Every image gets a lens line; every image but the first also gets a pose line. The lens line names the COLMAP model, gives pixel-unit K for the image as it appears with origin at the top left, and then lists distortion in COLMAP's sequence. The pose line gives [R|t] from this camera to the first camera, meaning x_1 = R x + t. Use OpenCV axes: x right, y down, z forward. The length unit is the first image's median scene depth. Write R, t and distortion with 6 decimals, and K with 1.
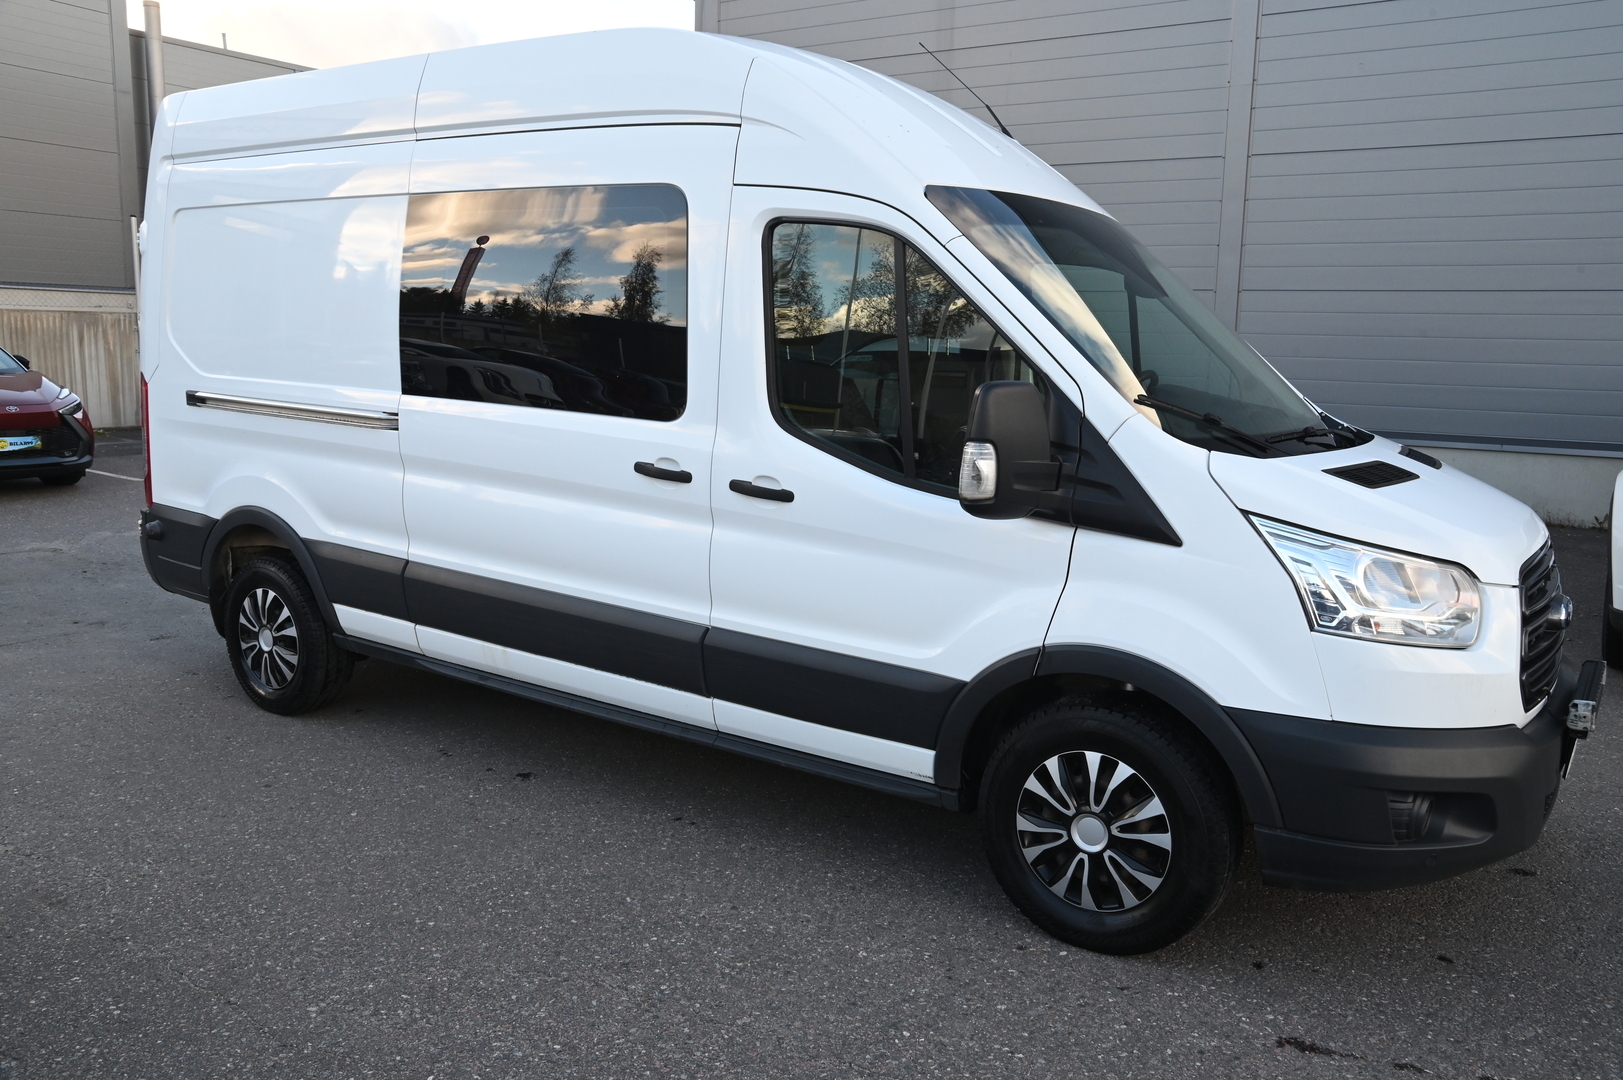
lens RADIAL K [[1261.1, 0, 811.5], [0, 1261.1, 540.0], [0, 0, 1]] dist [-0.097146, 0.121093]
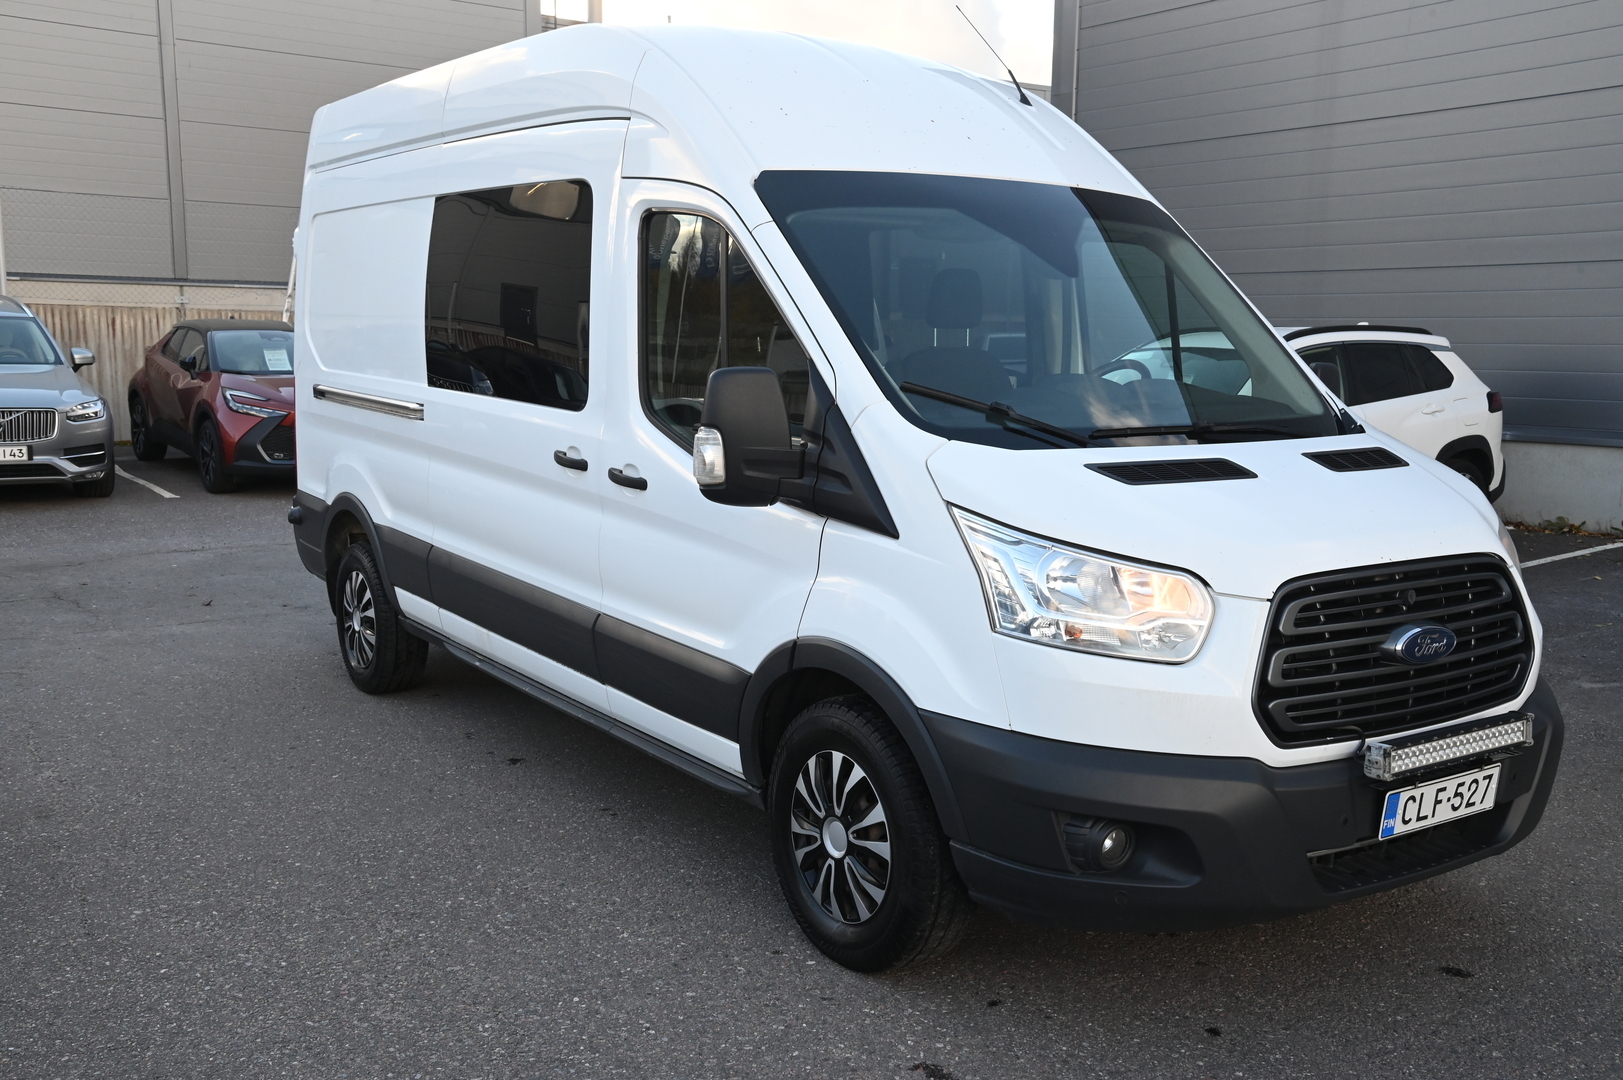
lens RADIAL K [[1525.7, 0, 811.5], [0, 1525.7, 540.0], [0, 0, 1]] dist [-0.011635, -0.003086]
pose [[0.931943, 0.038783, -0.360525, 0.621291], [-0.048850, 0.998628, -0.018849, 0.029702], [0.359299, 0.035177, 0.932559, -0.105410]]
